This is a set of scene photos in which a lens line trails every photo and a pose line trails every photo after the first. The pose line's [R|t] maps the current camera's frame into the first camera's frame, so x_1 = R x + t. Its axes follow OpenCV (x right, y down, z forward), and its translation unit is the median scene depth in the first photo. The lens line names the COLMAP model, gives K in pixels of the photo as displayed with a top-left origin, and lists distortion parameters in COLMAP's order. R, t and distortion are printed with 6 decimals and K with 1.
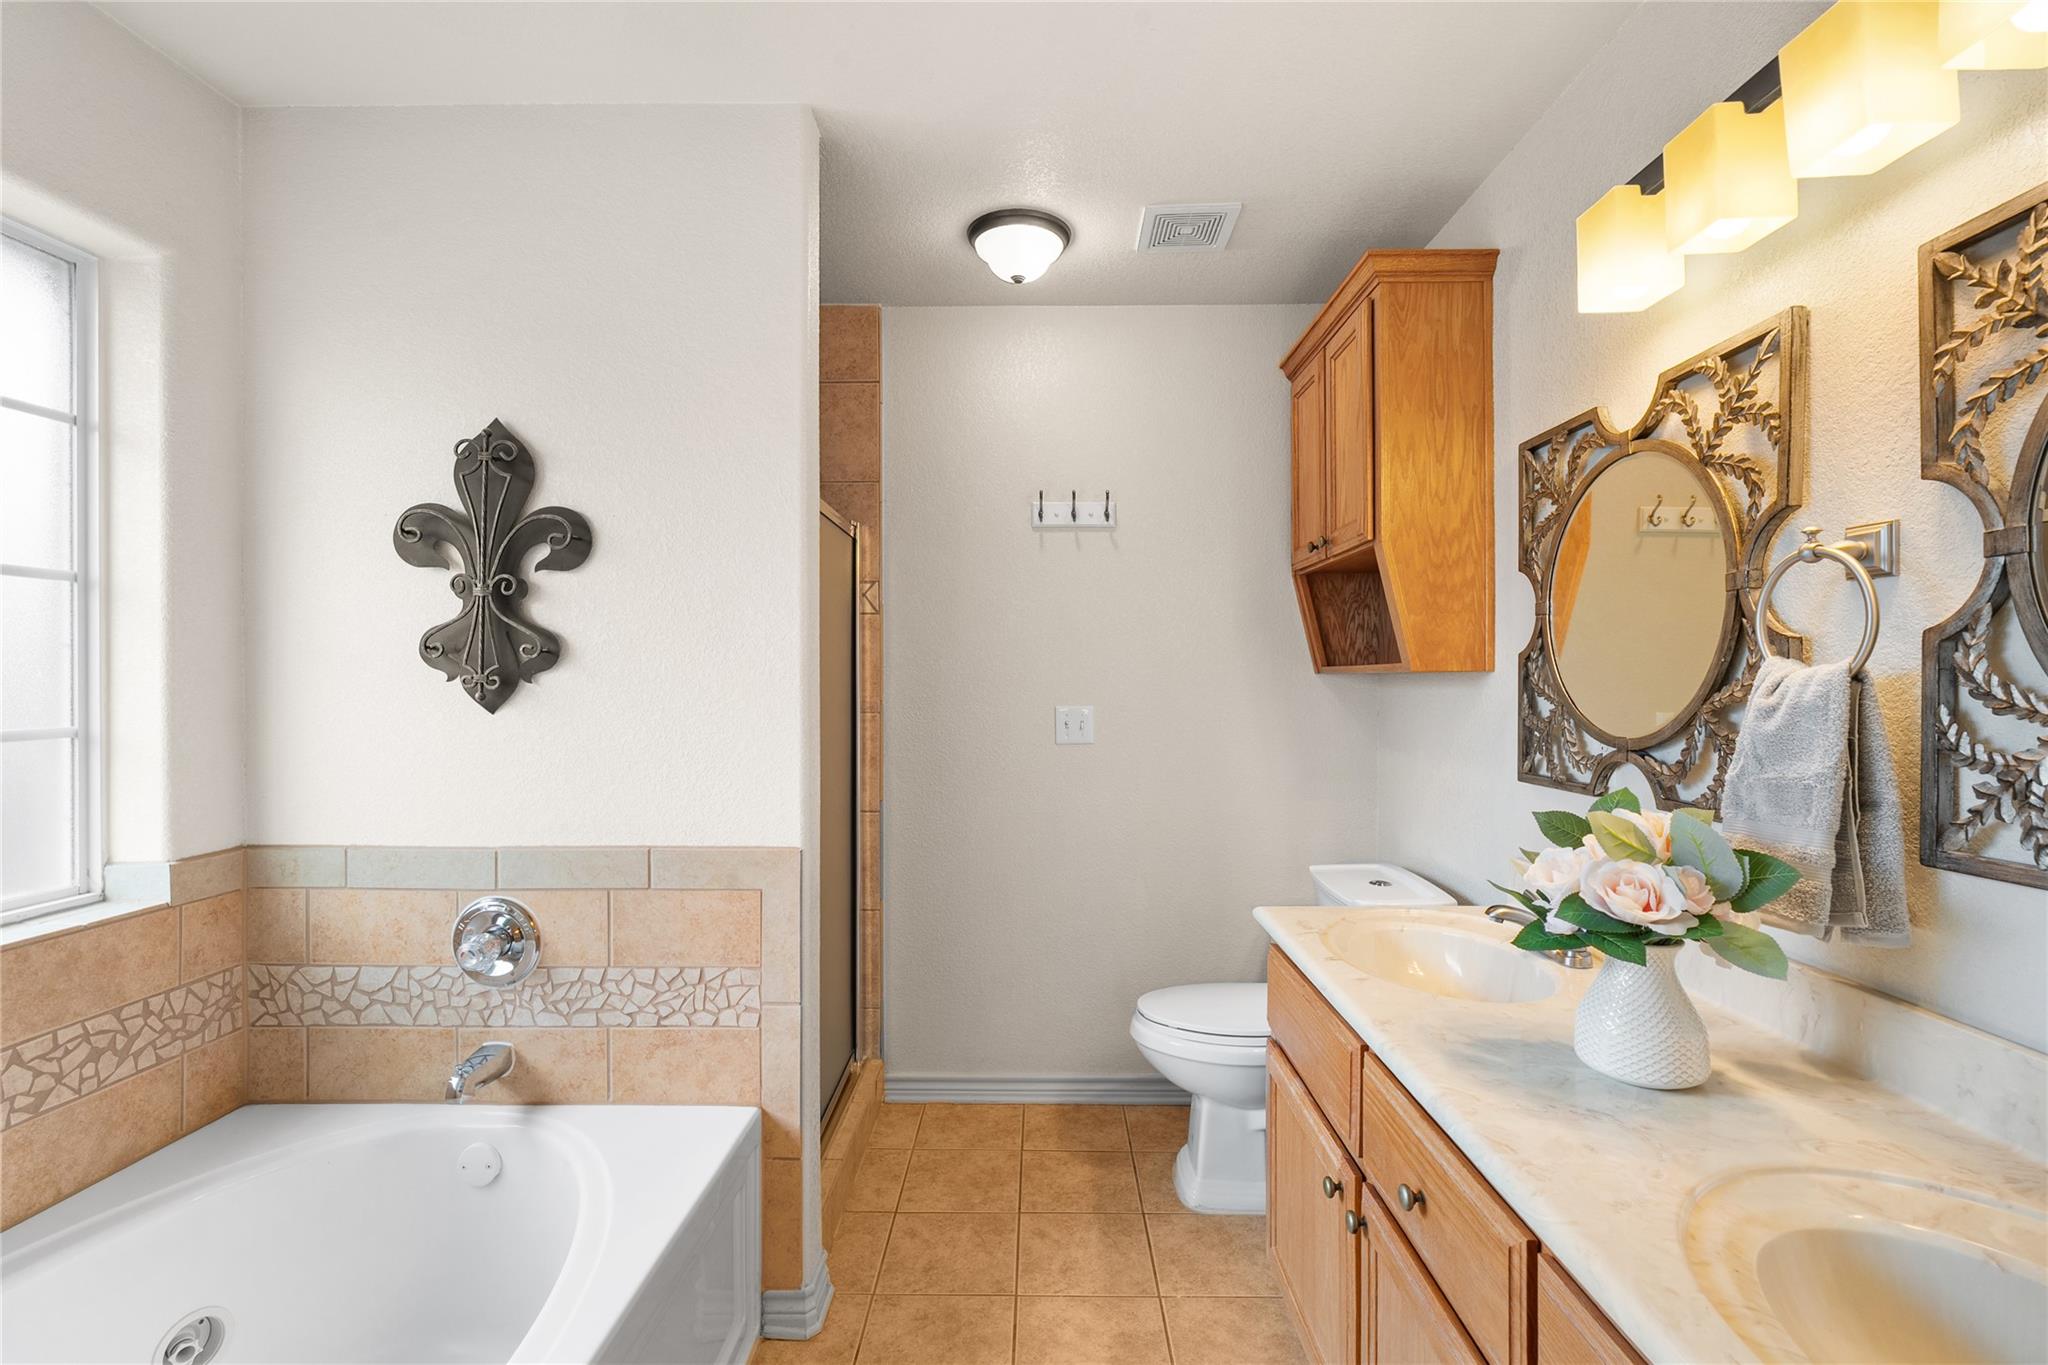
lens RADIAL K [[924.1, 0, 1021.2], [0, 924.1, 720.9], [0, 0, 1]] dist [-0.007401, 0.002966]
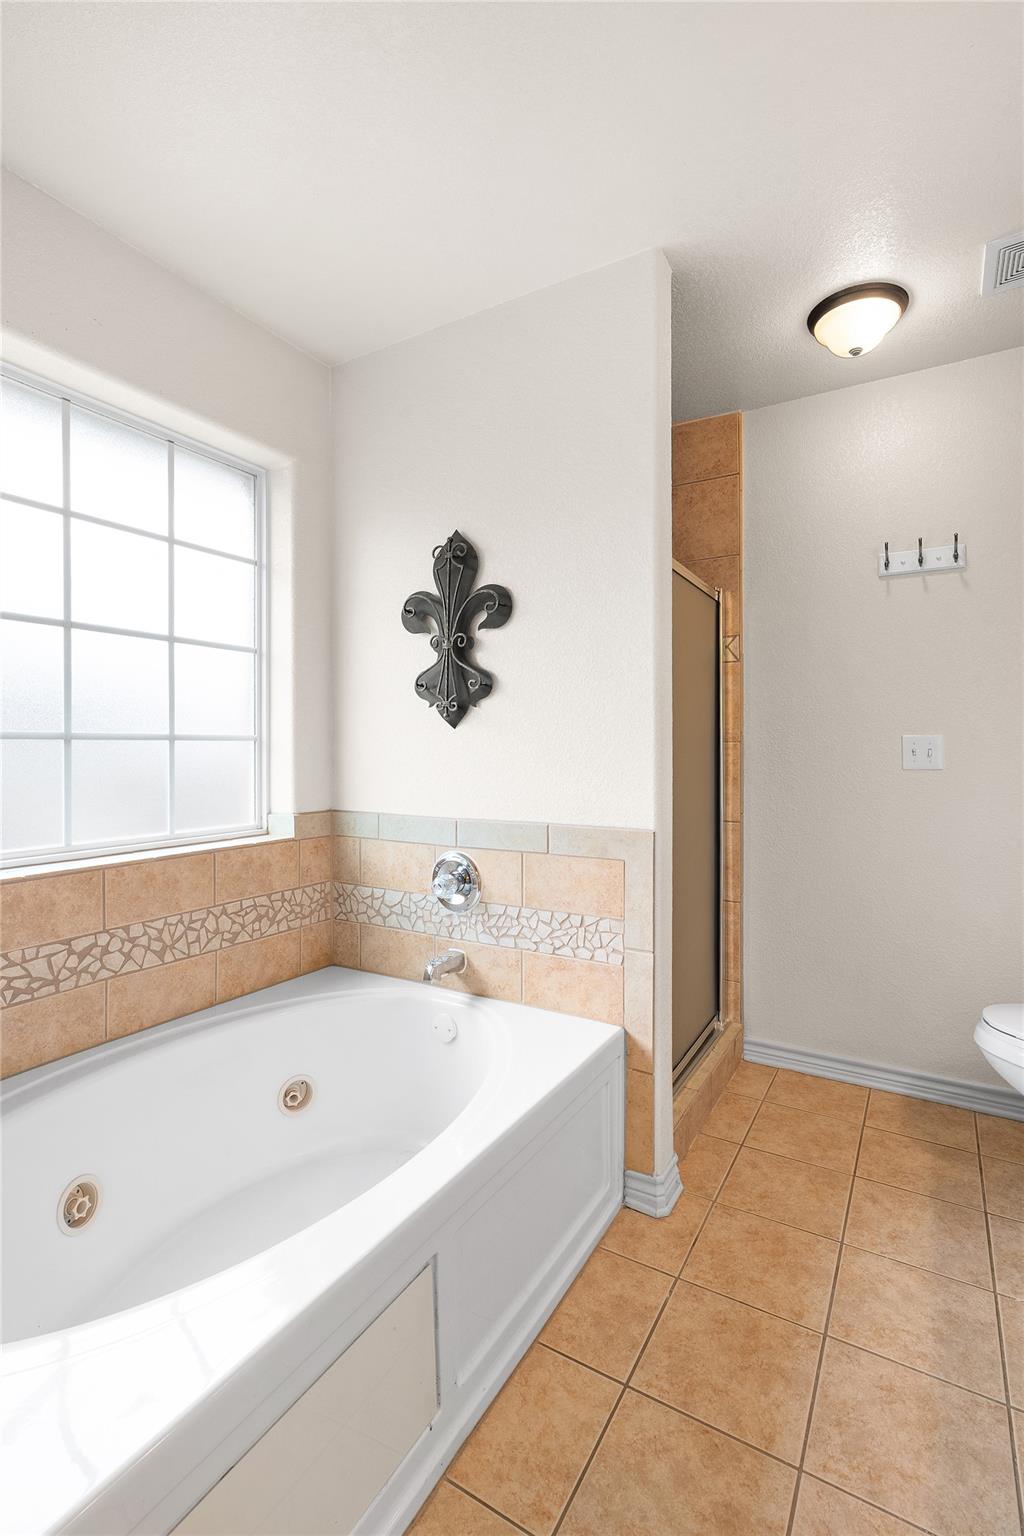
lens RADIAL K [[693.1, 0, 501.9], [0, 693.1, 763.9], [0, 0, 1]] dist [-0.007401, 0.002966]
pose [[0.867283, 0.011495, -0.497682, 0.055442], [-0.016776, 0.999840, -0.006140, 0.052448], [0.497532, 0.013674, 0.867338, 0.052142]]
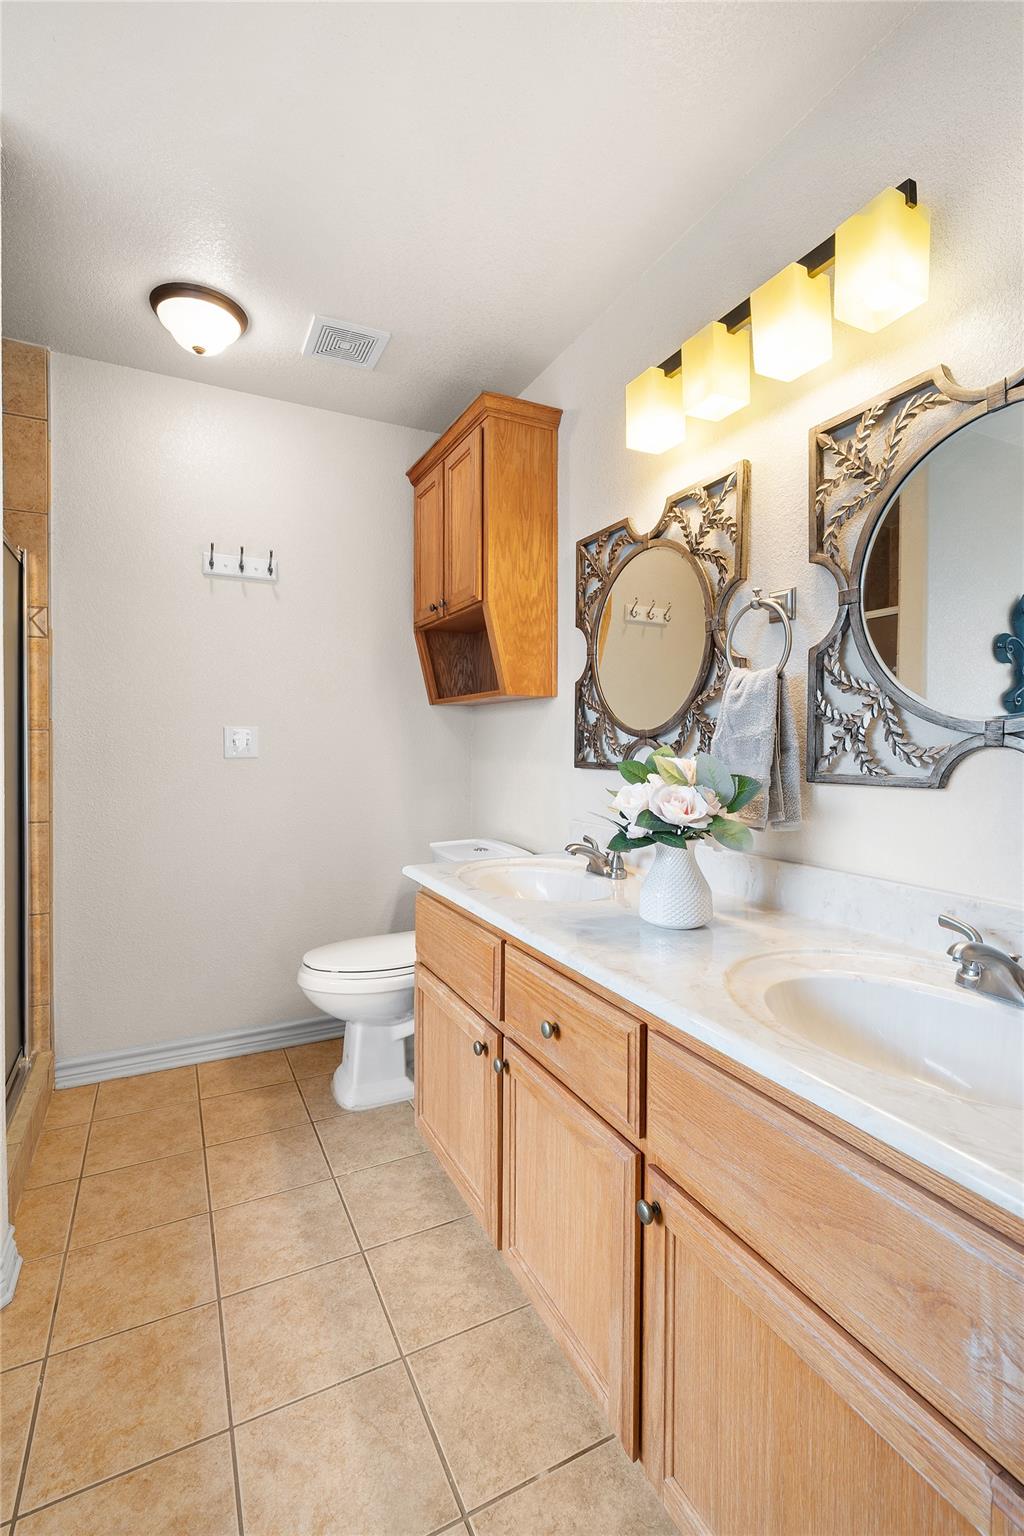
lens RADIAL K [[693.1, 0, 523.7], [0, 693.1, 768.6], [0, 0, 1]] dist [-0.007401, 0.002966]
pose [[0.884963, -0.013511, 0.465465, -0.062981], [0.009056, 0.999889, 0.011807, 0.052625], [-0.465573, -0.006233, 0.884988, 0.032887]]
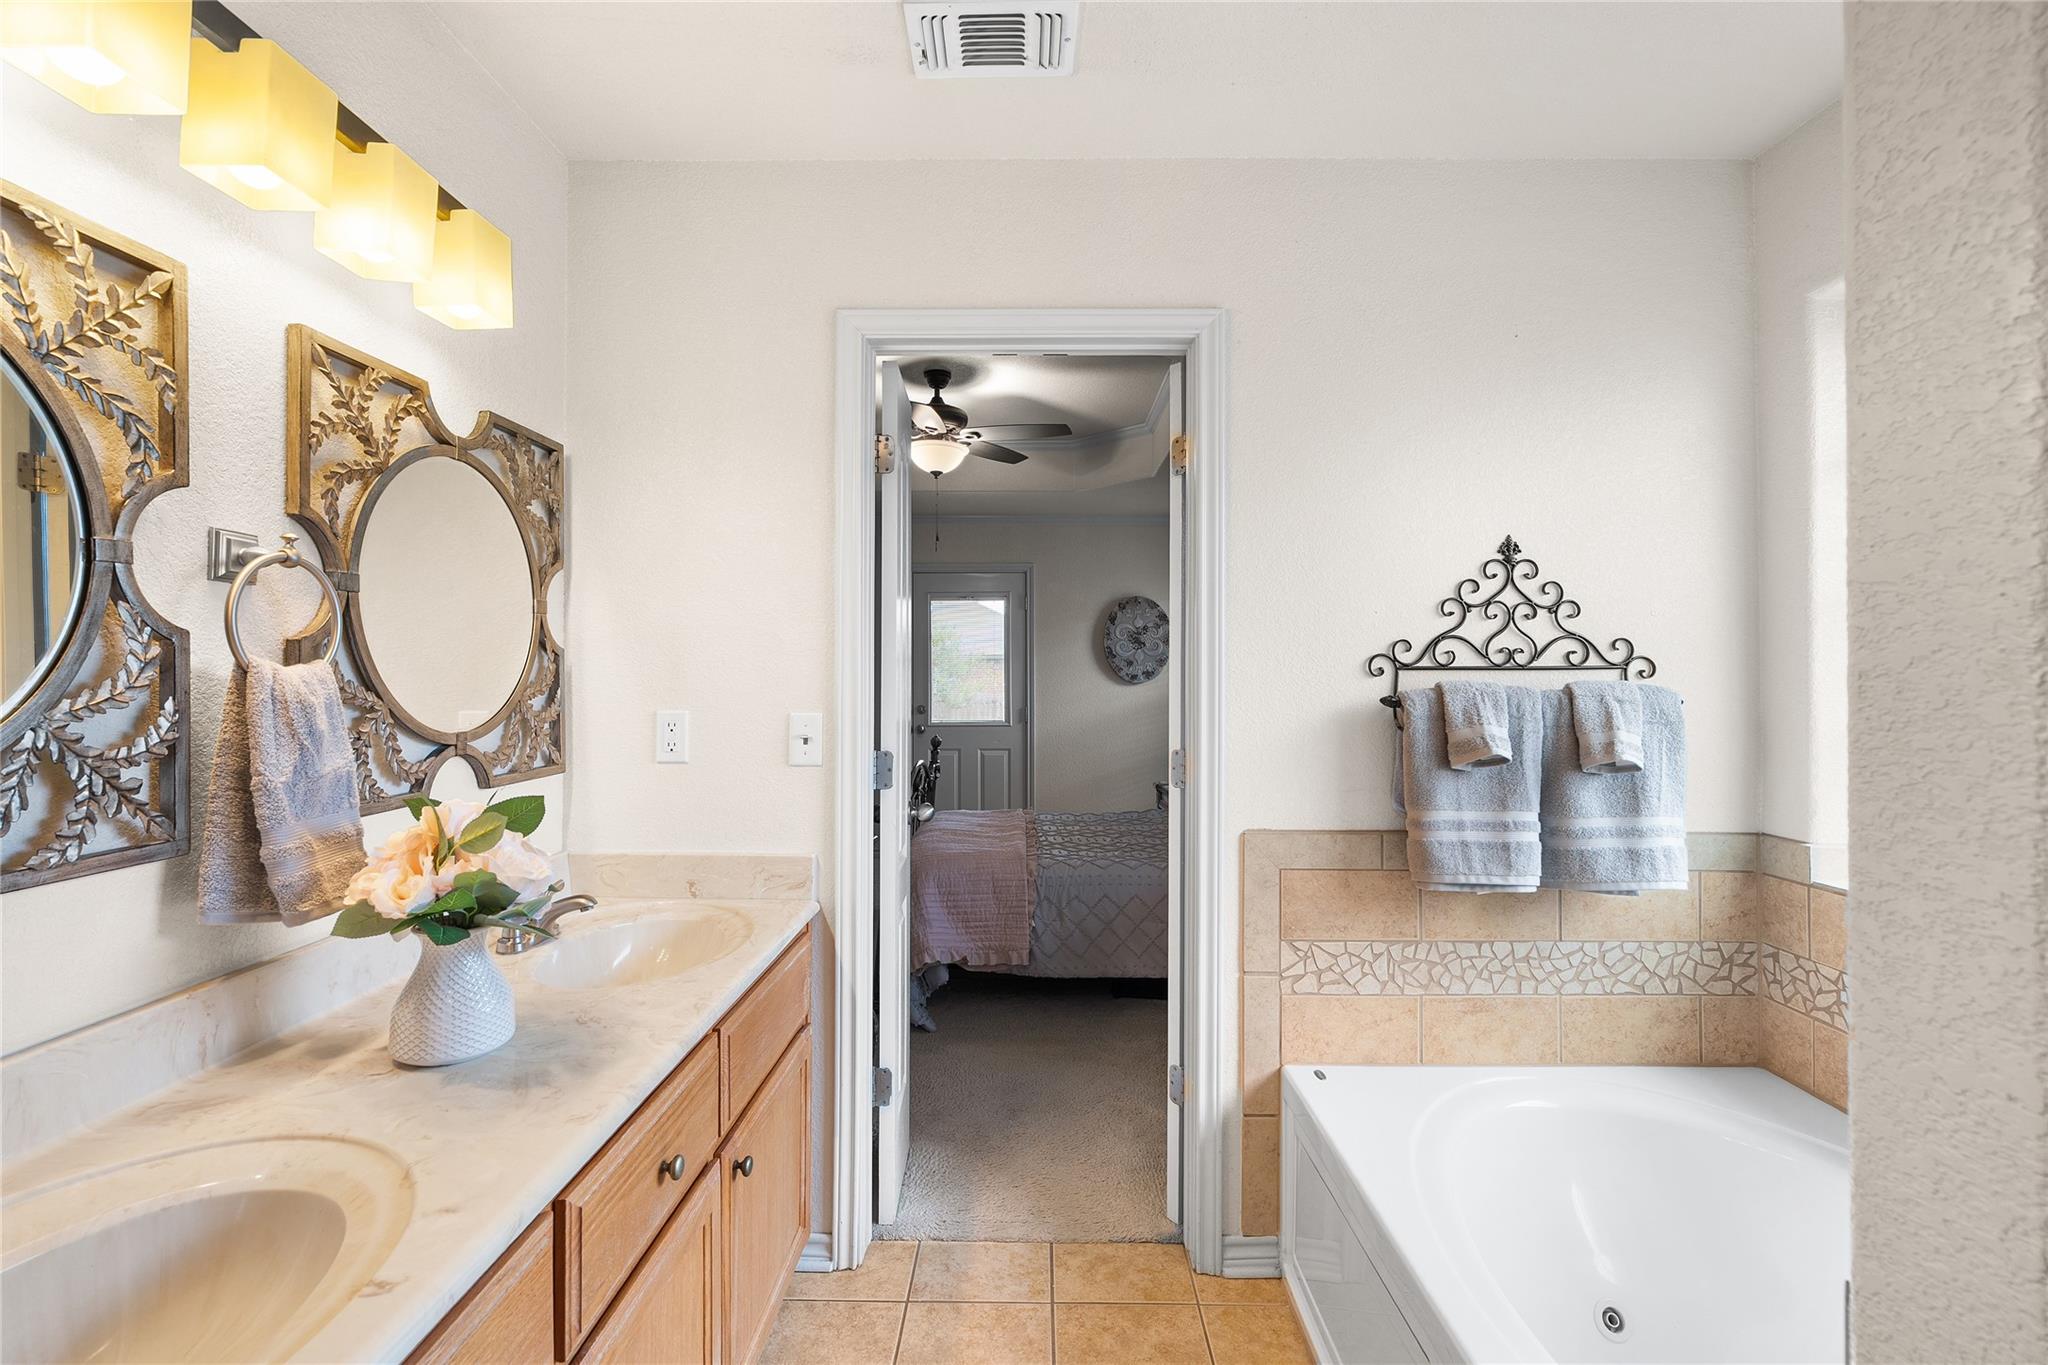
lens RADIAL K [[924.1, 0, 1024.9], [0, 924.1, 679.9], [0, 0, 1]] dist [-0.007401, 0.002966]
pose [[-0.999822, 0.017806, -0.006268, -0.010819], [0.017619, 0.999434, 0.028664, -0.023277], [0.006775, 0.028548, -0.999569, 1.206305]]
